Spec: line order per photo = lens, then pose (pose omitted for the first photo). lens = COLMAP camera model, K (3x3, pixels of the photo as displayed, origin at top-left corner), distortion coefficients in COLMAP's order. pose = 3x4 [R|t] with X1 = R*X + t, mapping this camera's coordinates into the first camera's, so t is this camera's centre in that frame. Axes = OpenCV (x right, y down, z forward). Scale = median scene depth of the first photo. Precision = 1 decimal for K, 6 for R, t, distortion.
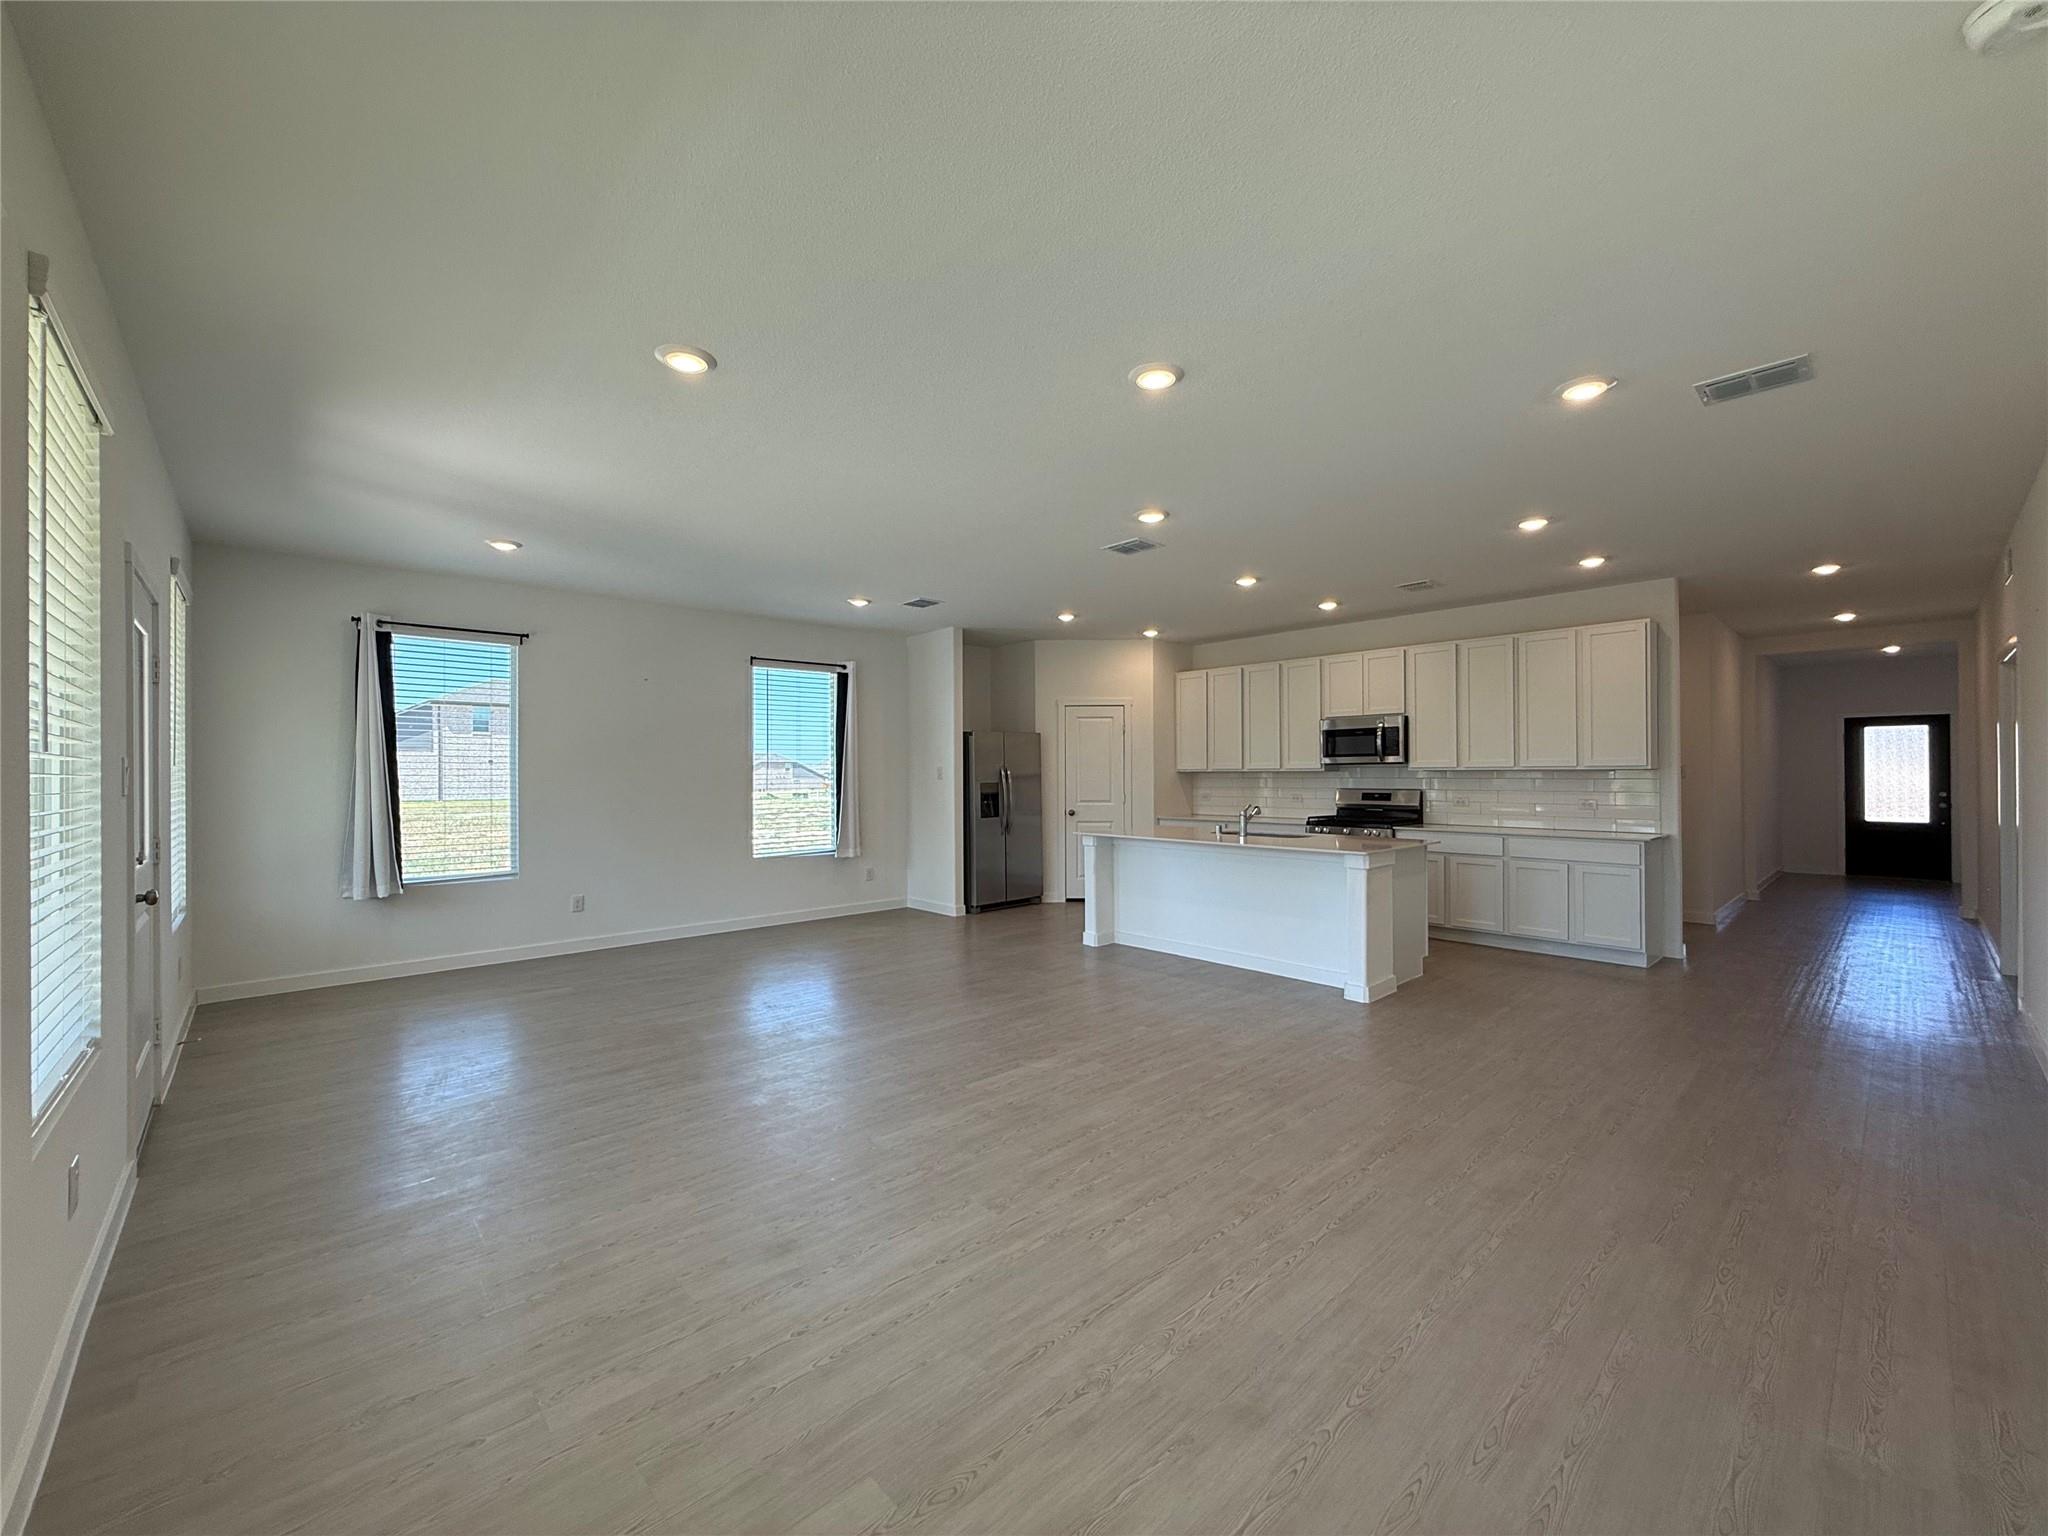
lens RADIAL K [[810.8, 0, 1020.6], [0, 810.8, 769.0], [0, 0, 1]] dist [0.000022, 0.000008]
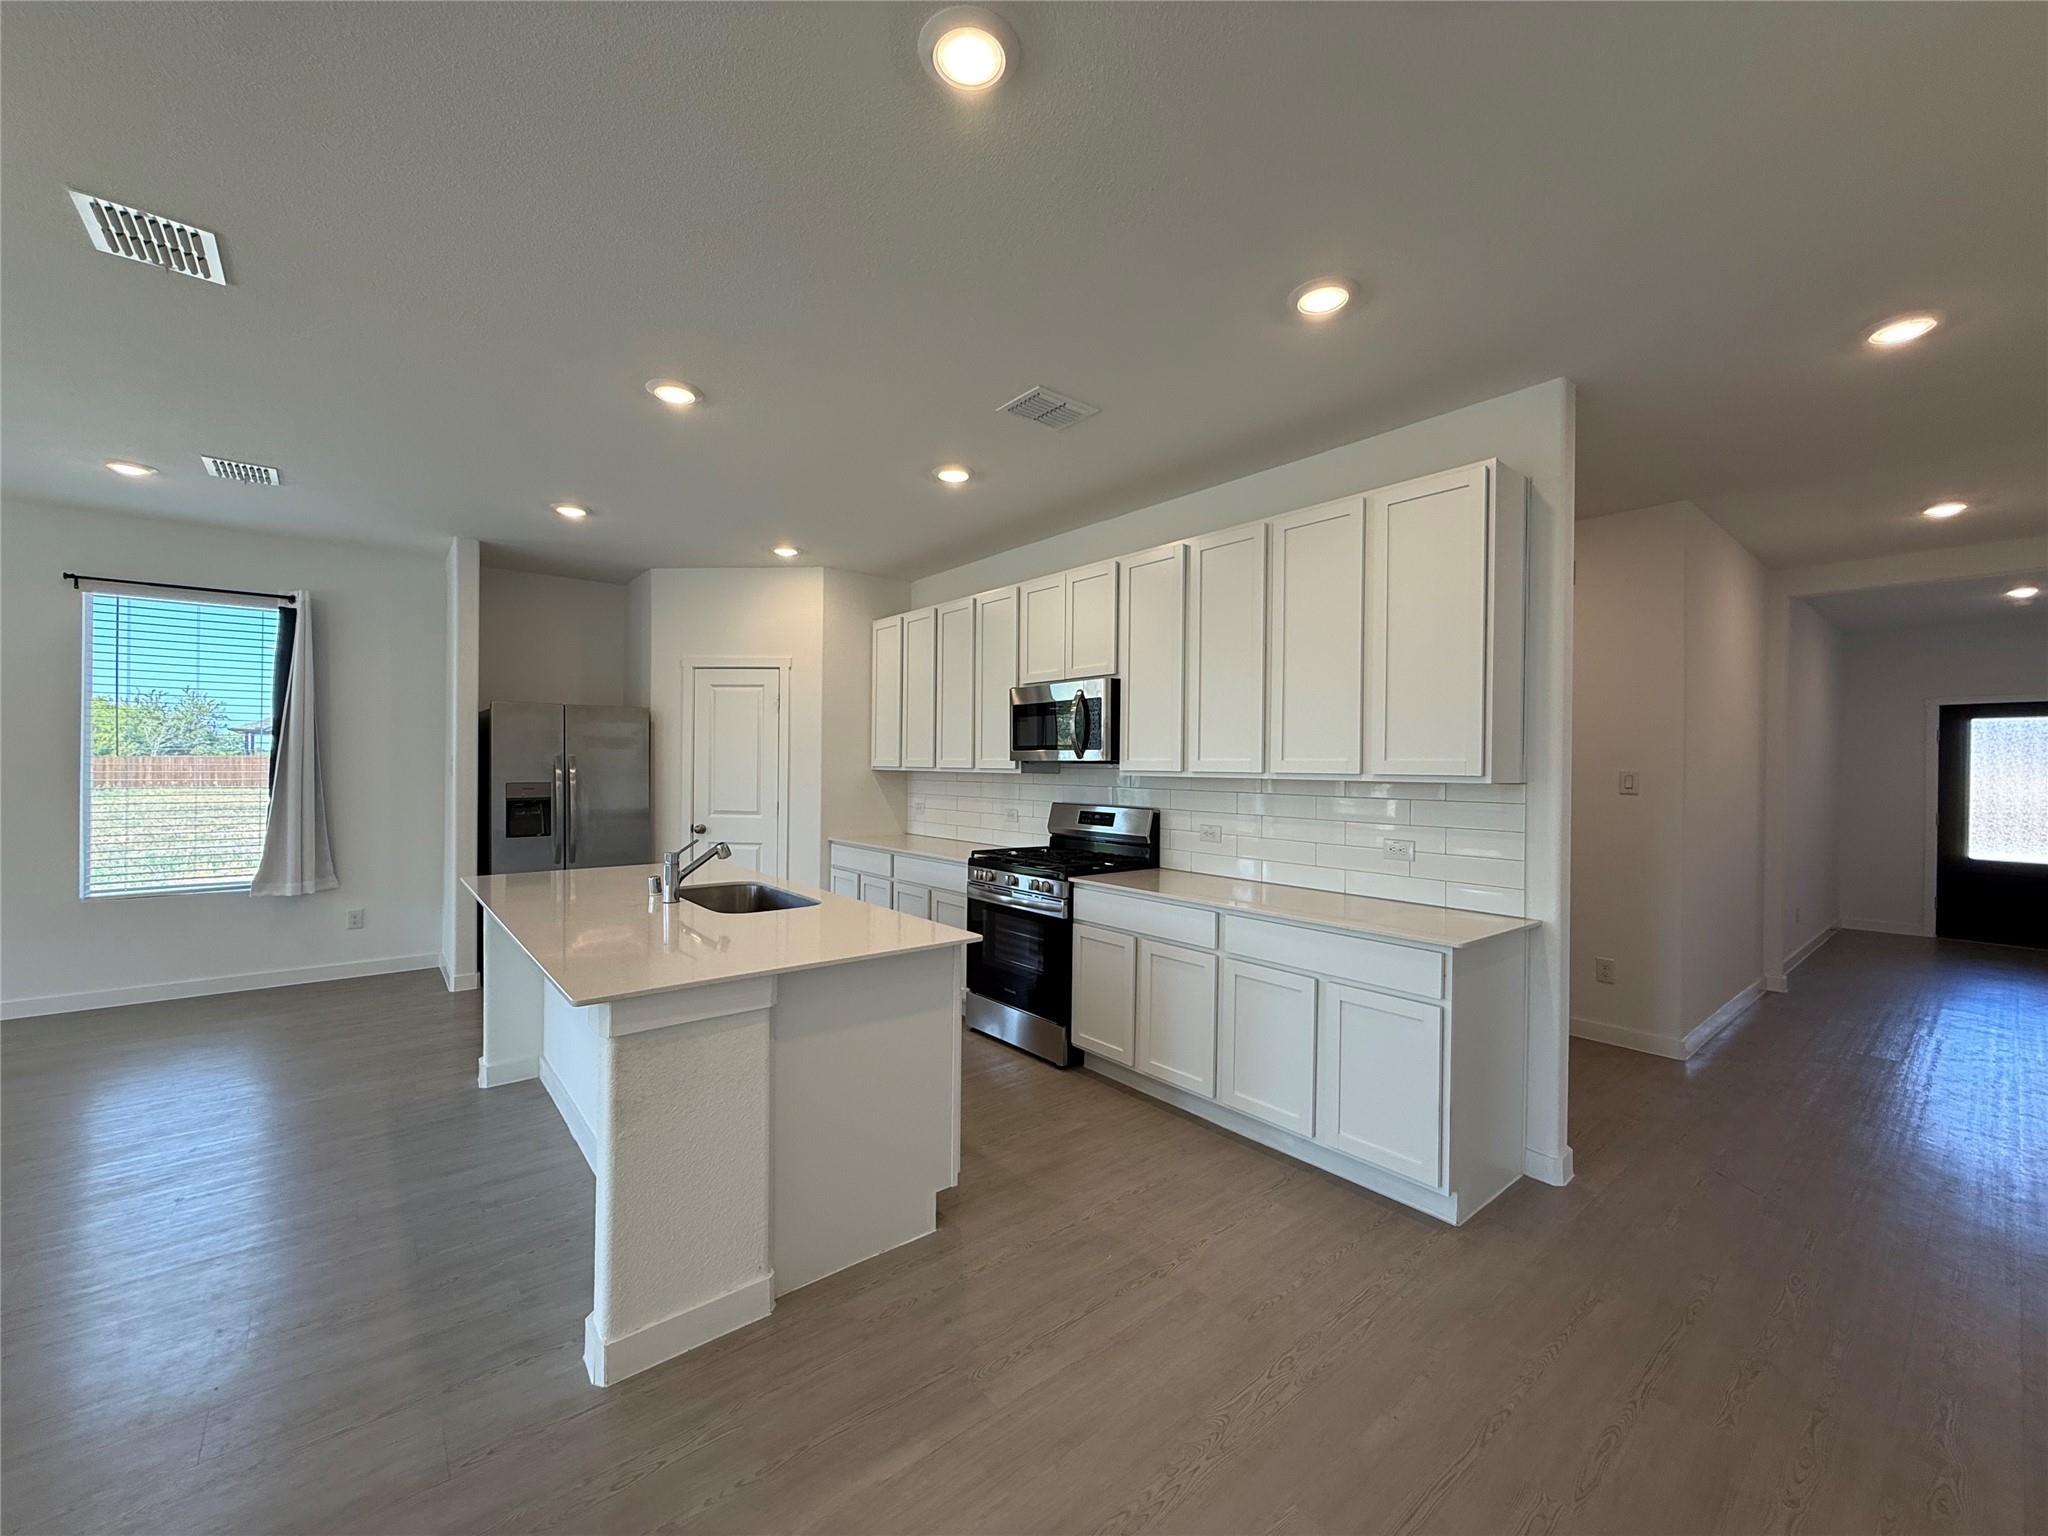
lens RADIAL K [[815.4, 0, 1019.1], [0, 815.4, 768.2], [0, 0, 1]] dist [-0.000119, 0.000318]
pose [[0.998465, 0.015986, -0.053027, 0.415796], [-0.015534, 0.999839, 0.008930, -0.006966], [0.053161, -0.008093, 0.998553, 0.406010]]
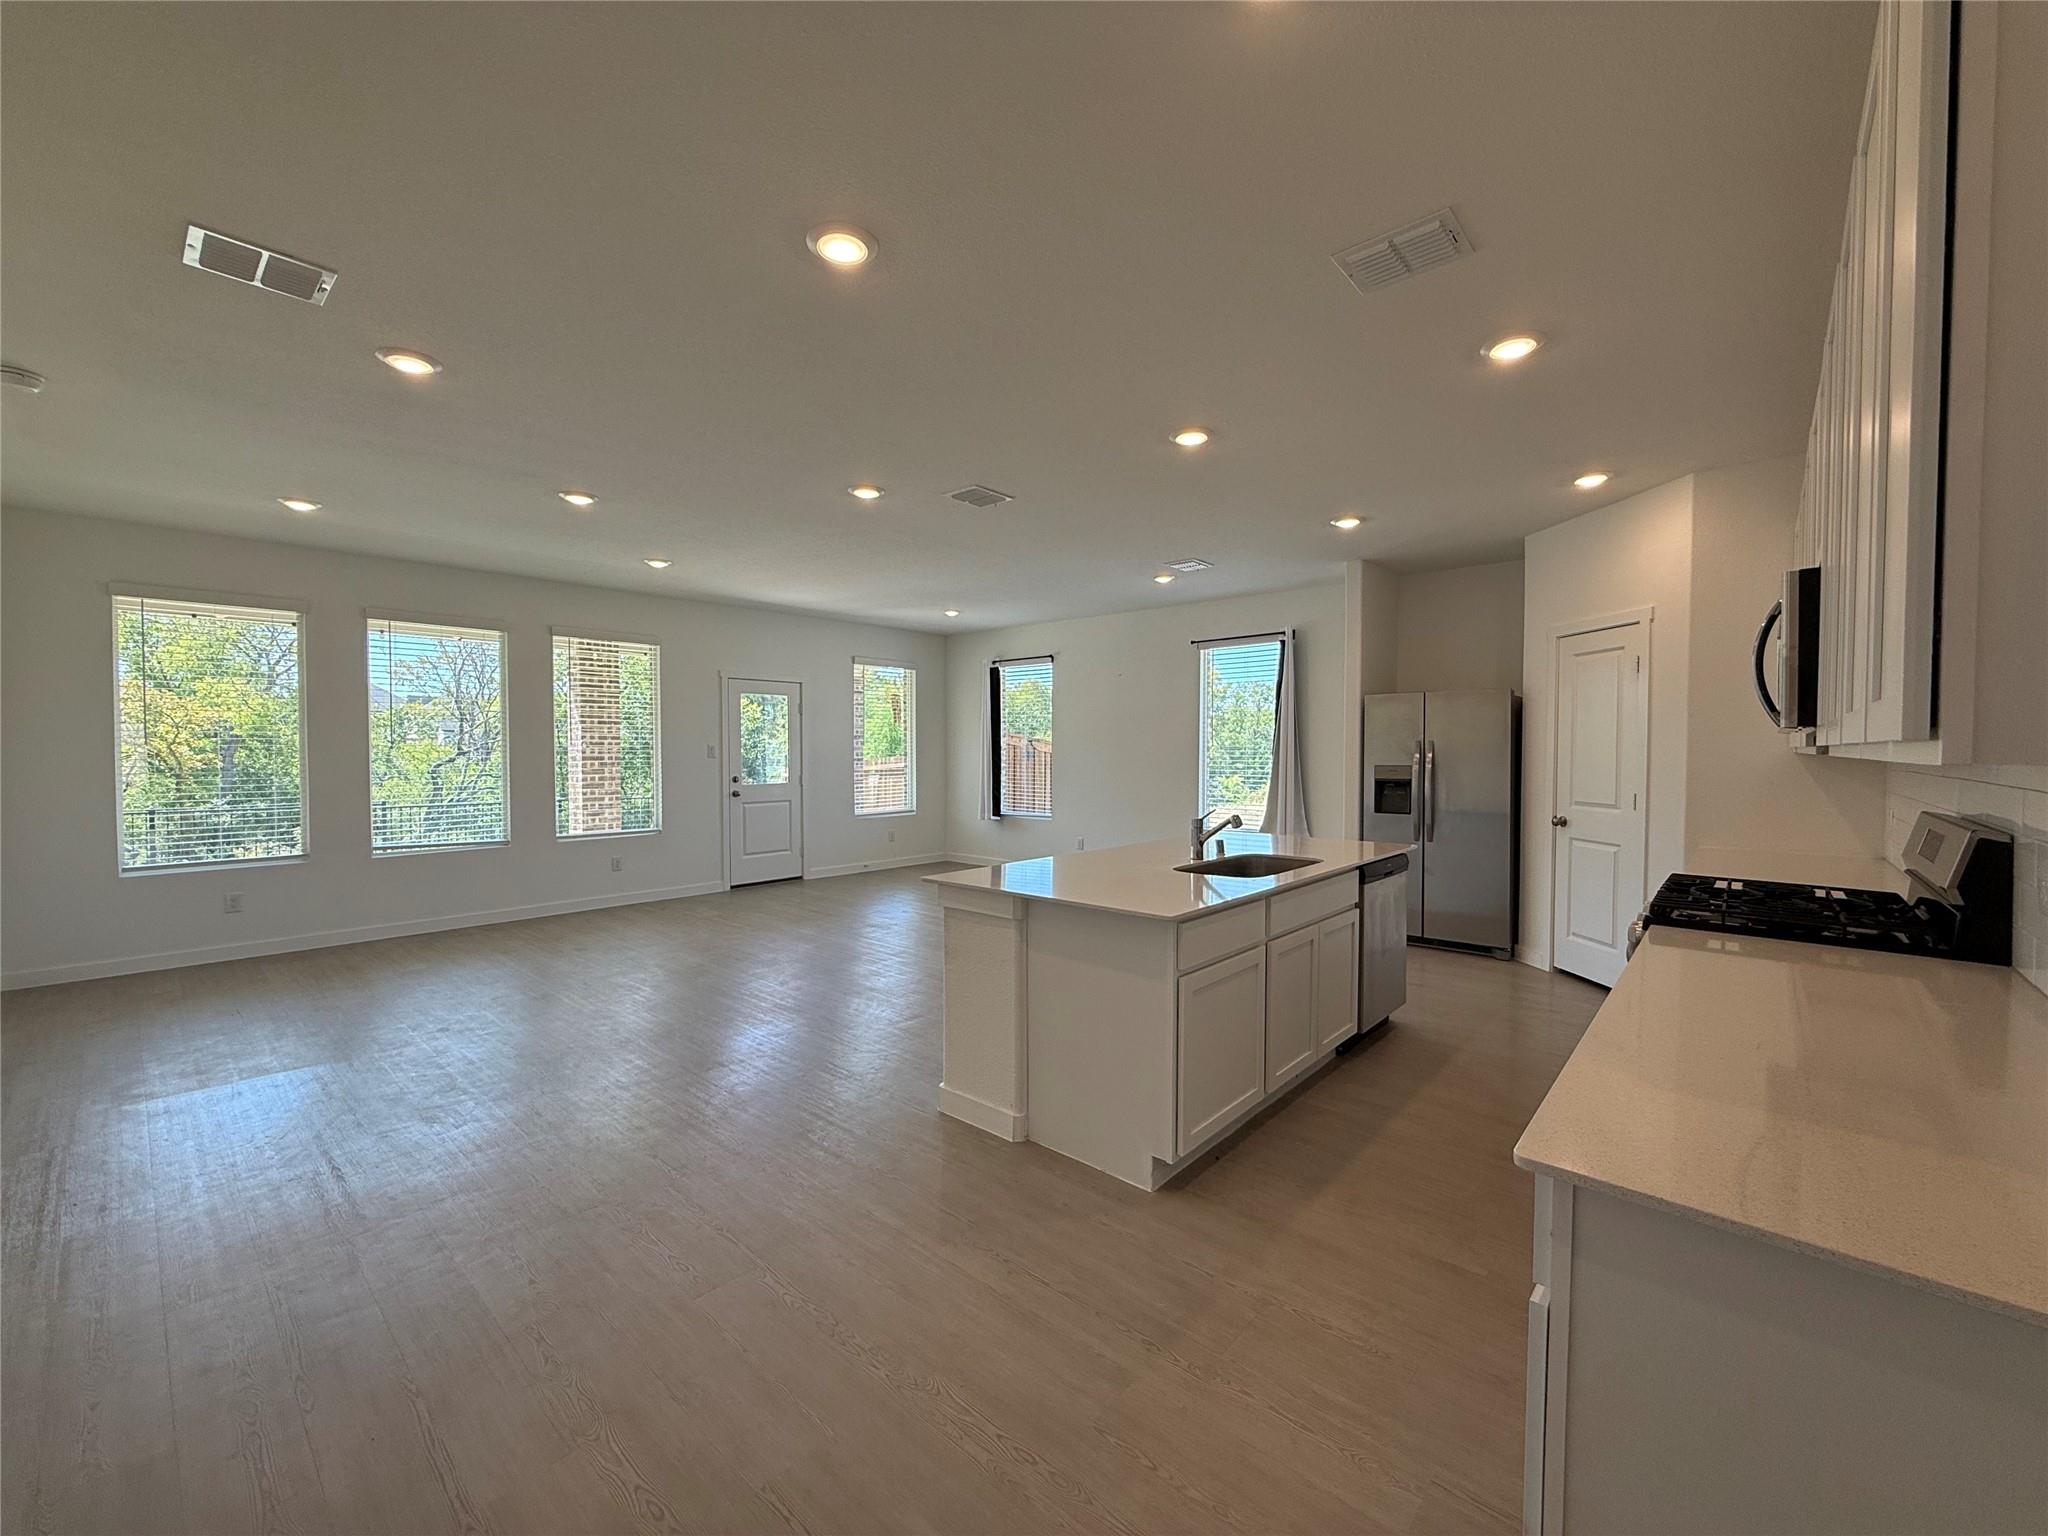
lens RADIAL K [[810.8, 0, 1020.6], [0, 810.8, 769.0], [0, 0, 1]] dist [0.000022, 0.000008]
pose [[0.094556, 0.030138, -0.995063, 0.699993], [0.005025, 0.999514, 0.030750, -0.004024], [0.995507, -0.007908, 0.094359, 0.651499]]
